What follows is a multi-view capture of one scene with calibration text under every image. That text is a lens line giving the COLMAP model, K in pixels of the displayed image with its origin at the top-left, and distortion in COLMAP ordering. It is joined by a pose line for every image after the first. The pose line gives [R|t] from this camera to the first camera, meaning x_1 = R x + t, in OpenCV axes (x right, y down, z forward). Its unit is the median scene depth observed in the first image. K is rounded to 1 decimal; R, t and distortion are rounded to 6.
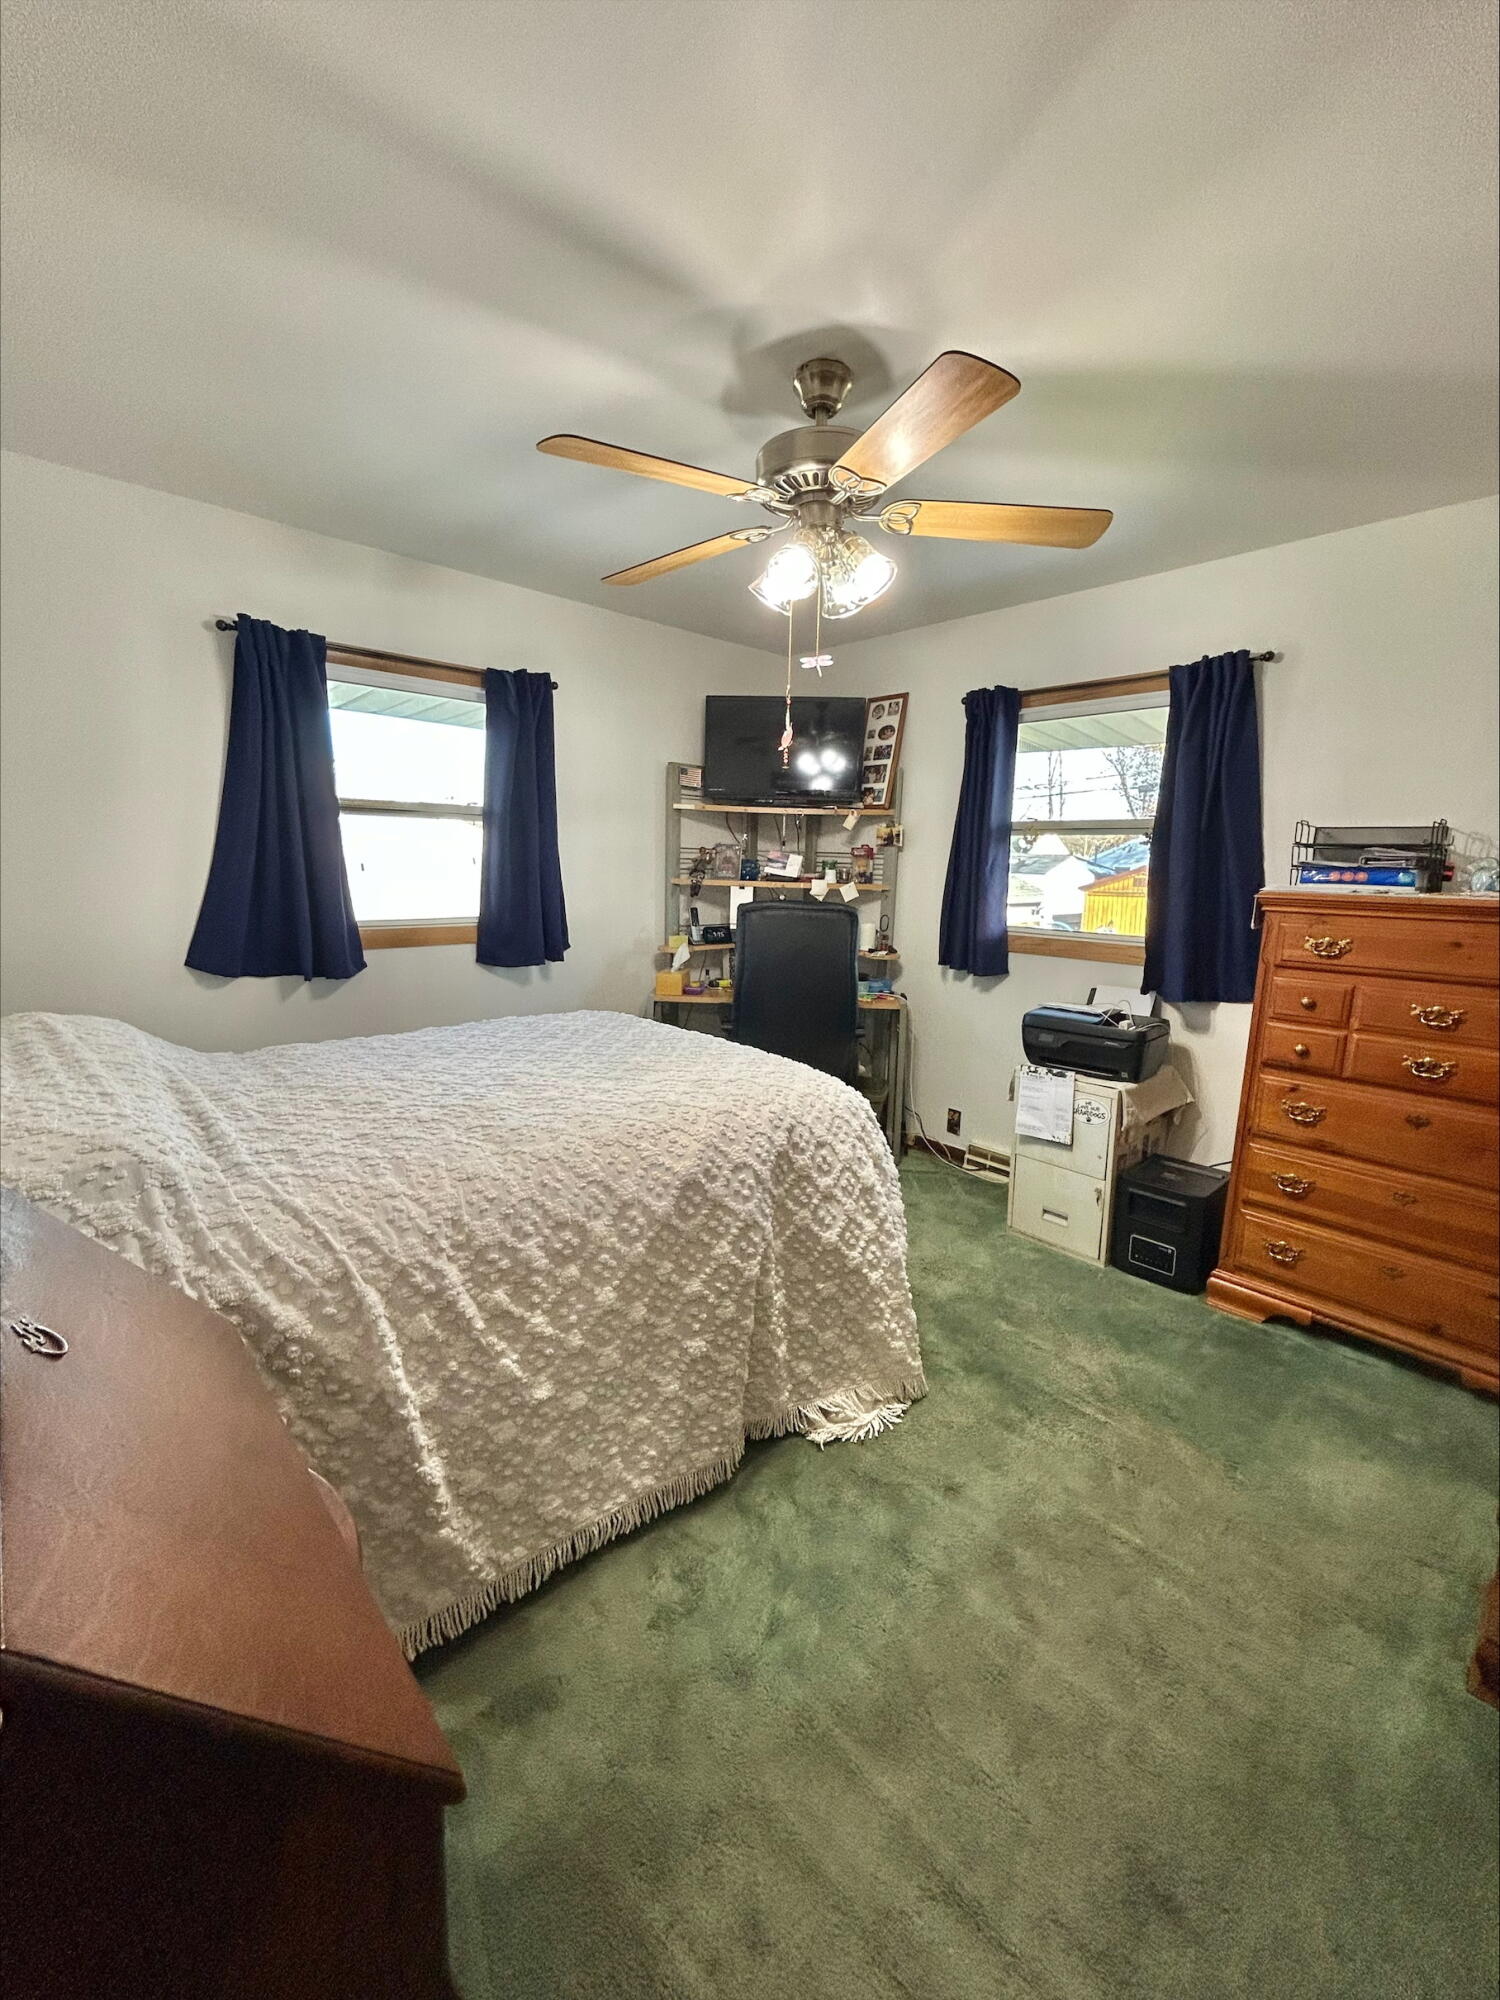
lens RADIAL K [[807.0, 0, 750.0], [0, 807.0, 1000.0], [0, 0, 1]] dist [-0.000418, -0.000006]
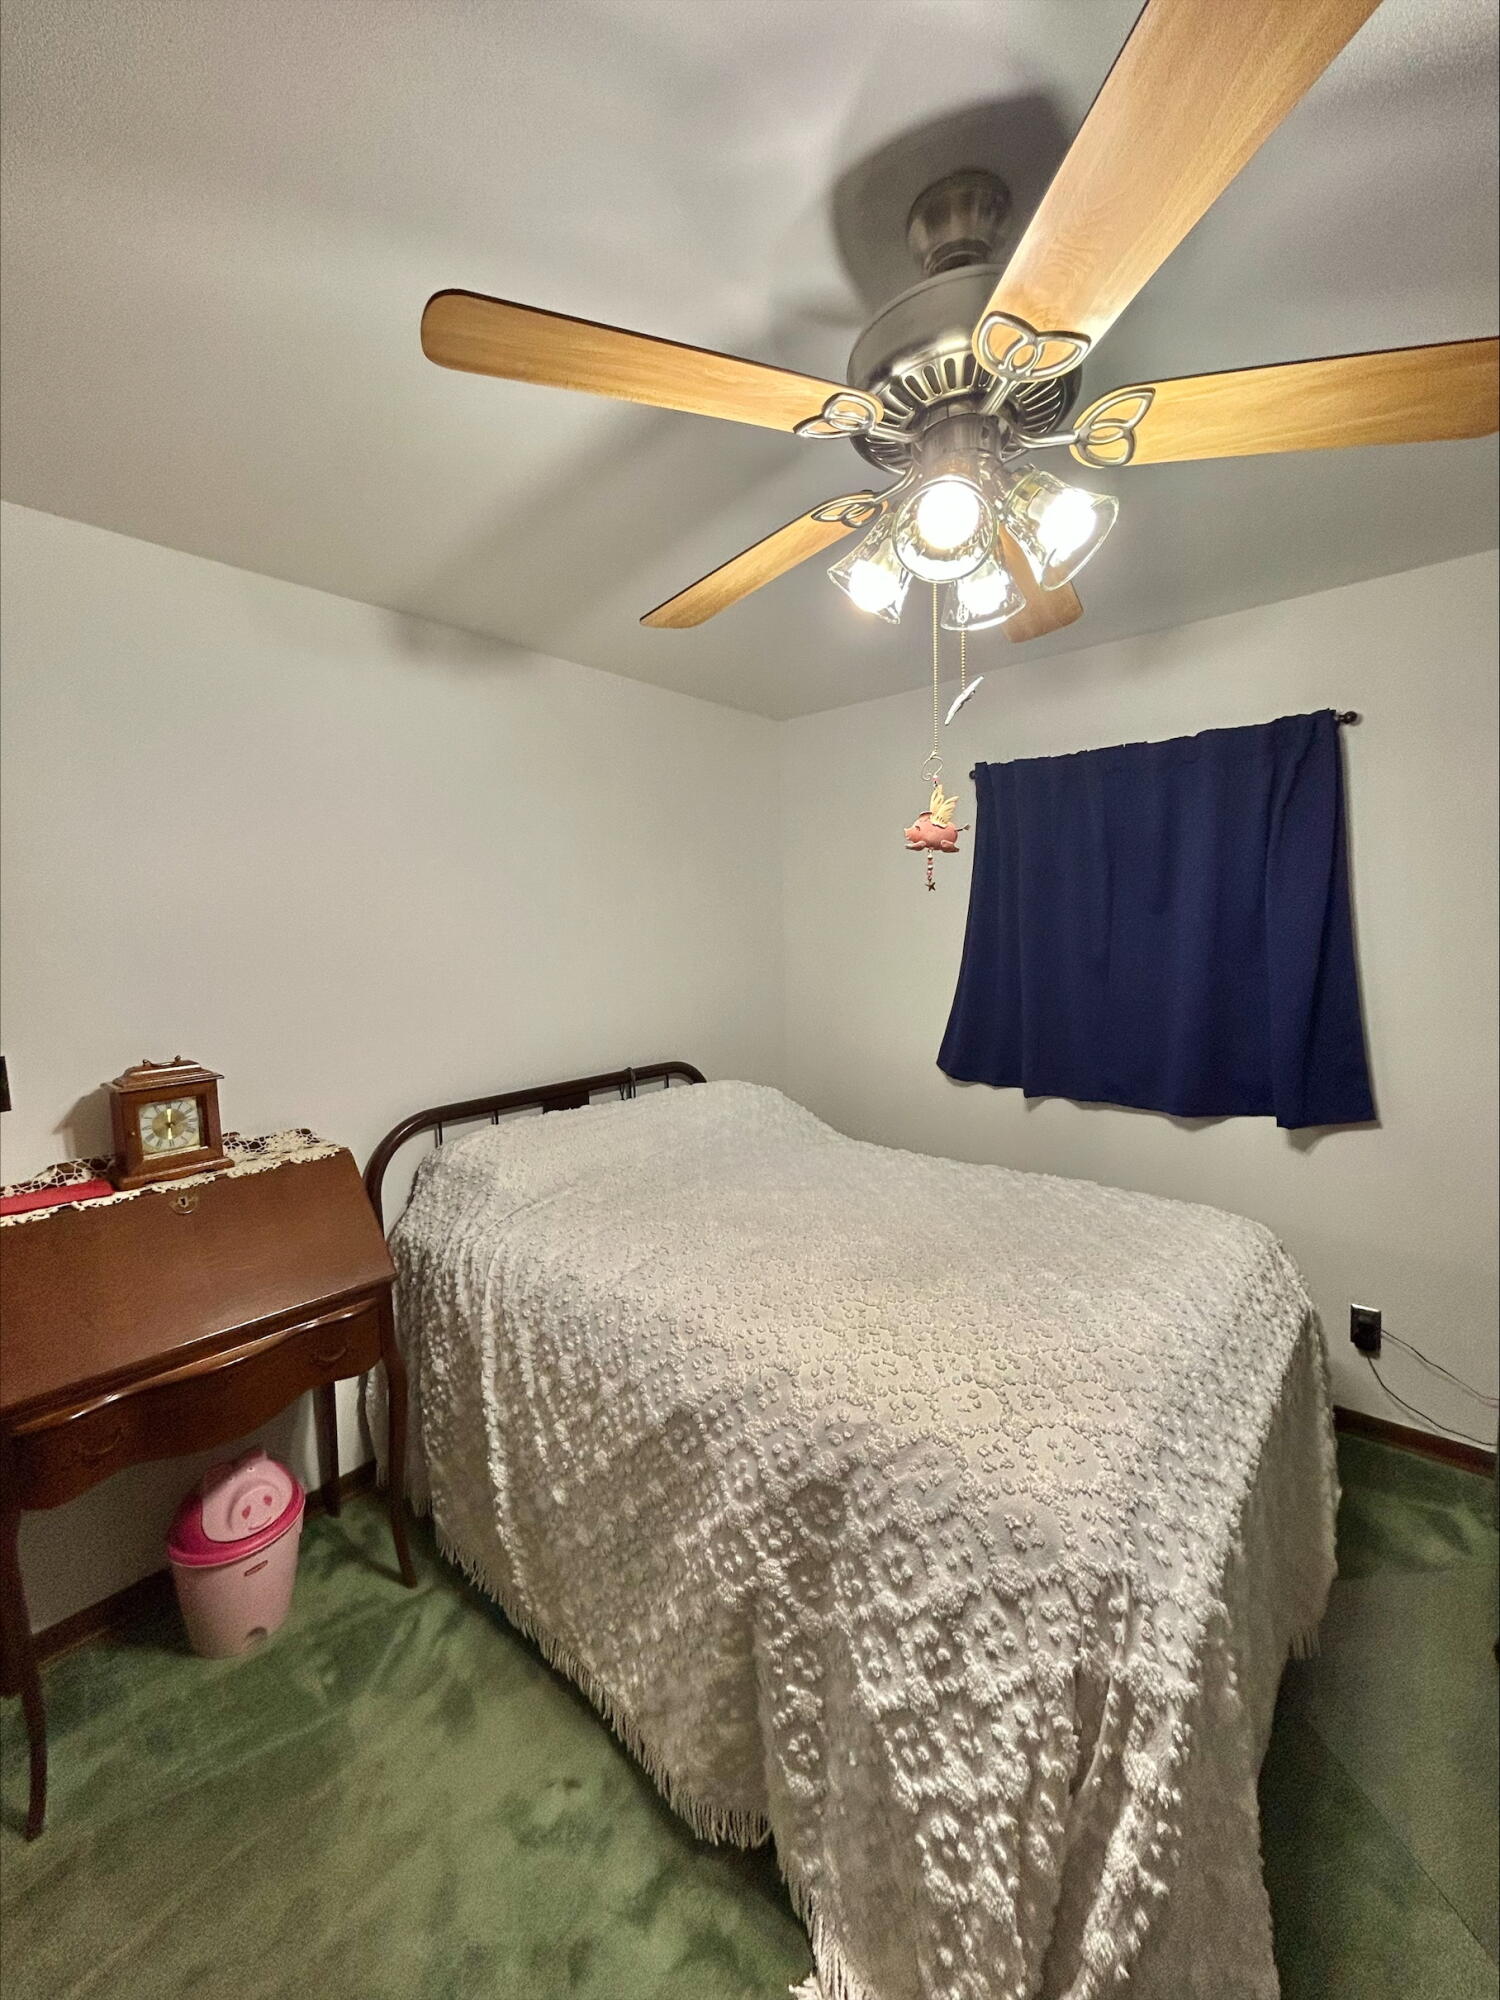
lens RADIAL K [[823.8, 0, 748.7], [0, 823.8, 1032.0], [0, 0, 1]] dist [0.025729, 0.000168]
pose [[0.109207, 0.100731, -0.988902, 0.780899], [-0.151577, 0.984905, 0.083584, -0.255647], [0.982394, 0.140767, 0.122827, 0.965234]]
